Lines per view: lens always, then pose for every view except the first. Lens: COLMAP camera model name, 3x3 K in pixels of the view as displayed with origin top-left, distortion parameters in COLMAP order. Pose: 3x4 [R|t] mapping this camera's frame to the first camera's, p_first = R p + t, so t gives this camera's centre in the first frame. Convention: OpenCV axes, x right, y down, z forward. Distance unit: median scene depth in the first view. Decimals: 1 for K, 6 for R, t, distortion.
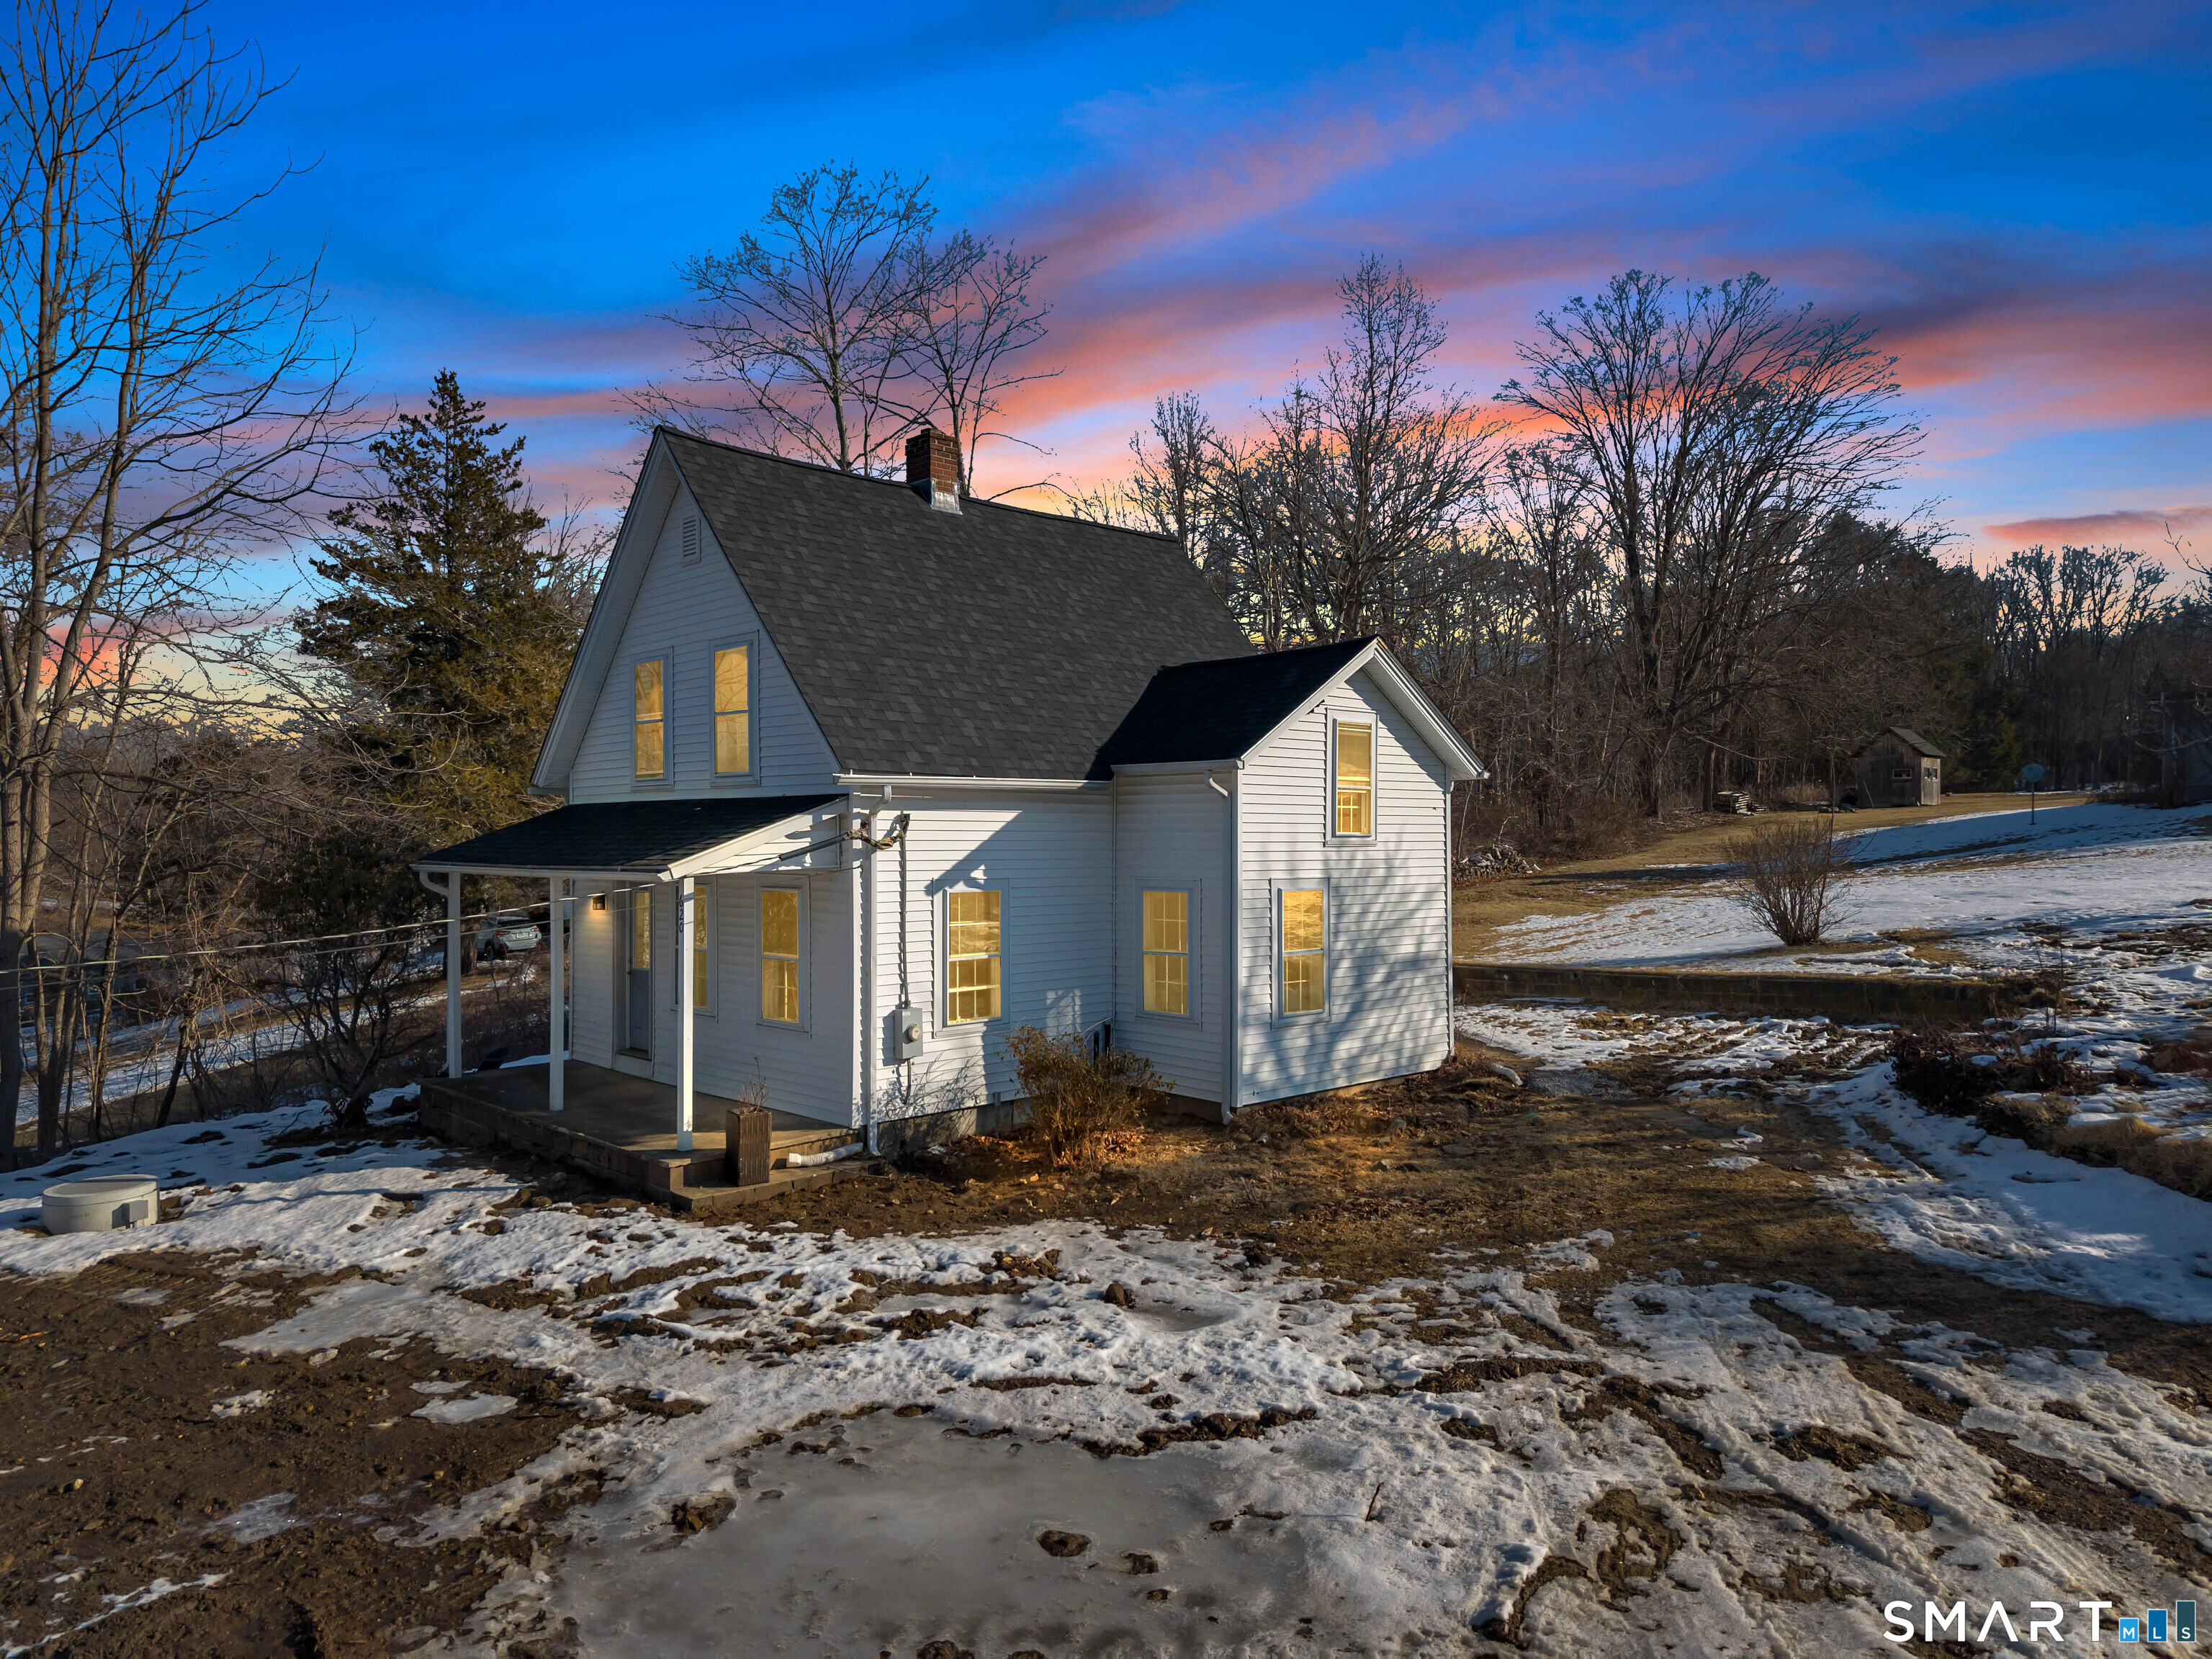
lens RADIAL K [[1460.0, 0, 1118.1], [0, 1460.0, 832.2], [0, 0, 1]] dist [0.015812, -0.011119]
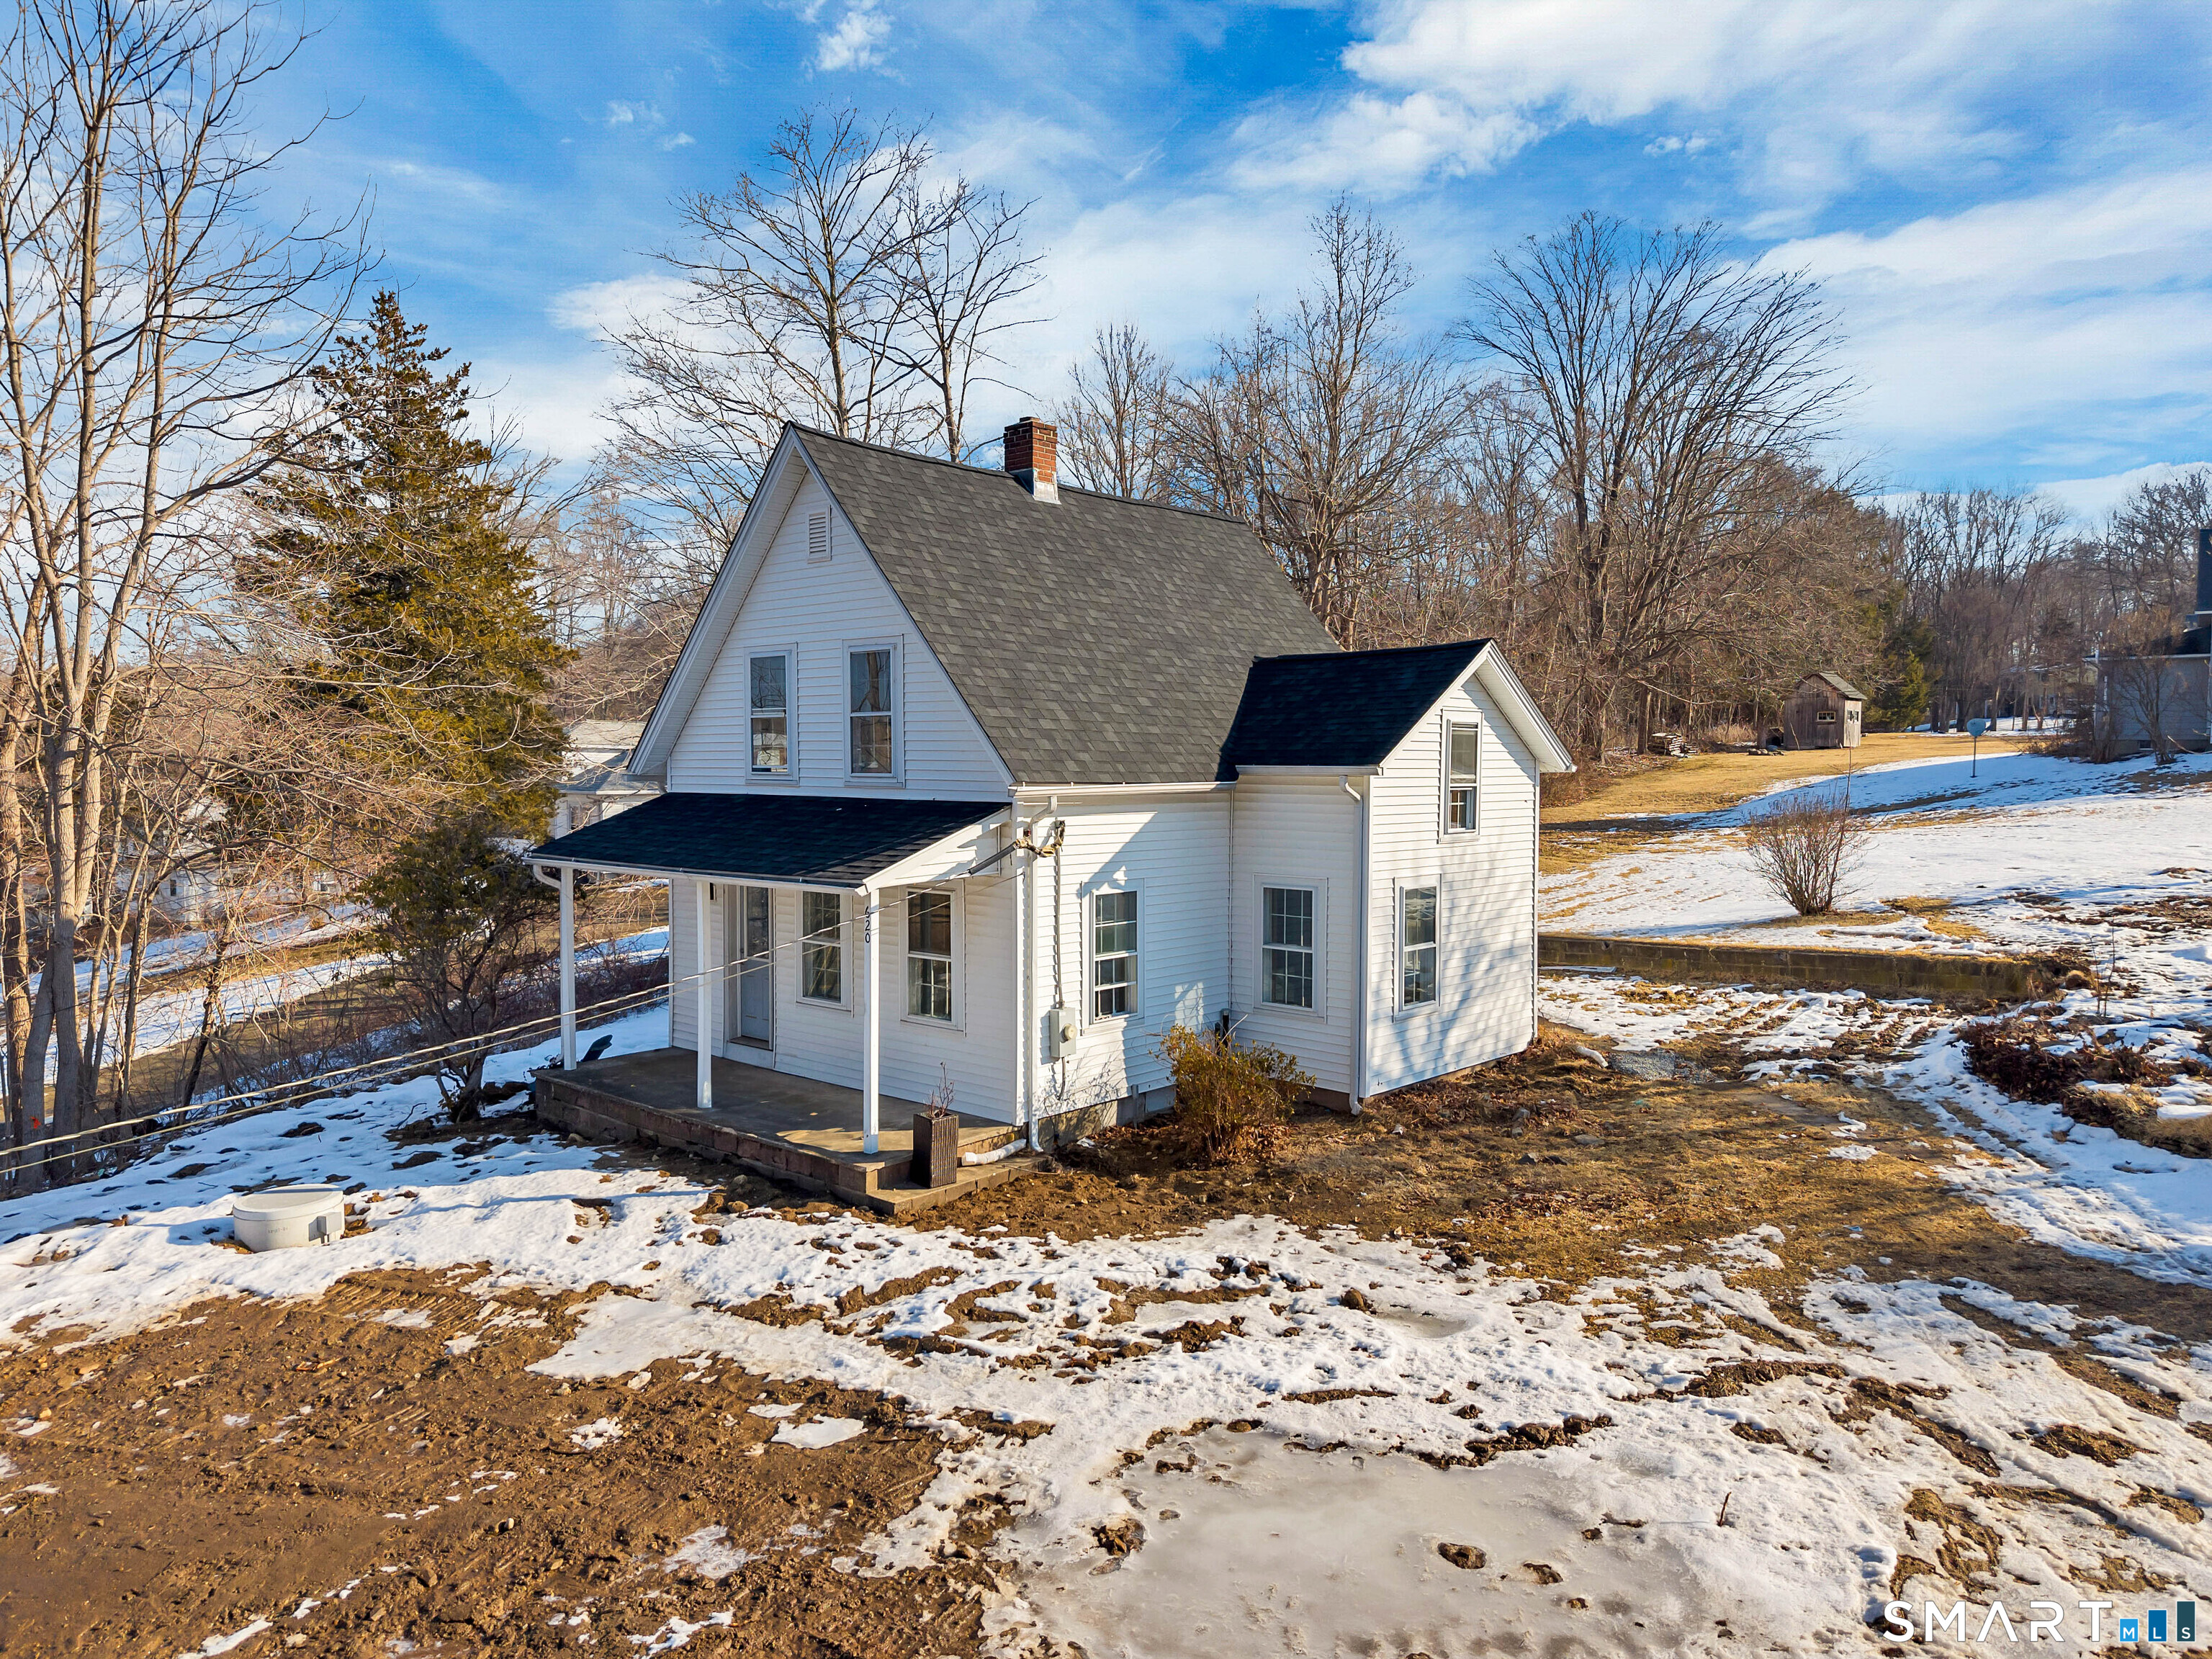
lens RADIAL K [[1489.9, 0, 1106.0], [0, 1489.9, 829.5], [0, 0, 1]] dist [0.023391, -0.022543]
pose [[0.997487, 0.000922, 0.070851, -0.202971], [-0.004642, 0.998617, 0.052369, -0.065943], [-0.070704, -0.052567, 0.996111, -0.047297]]
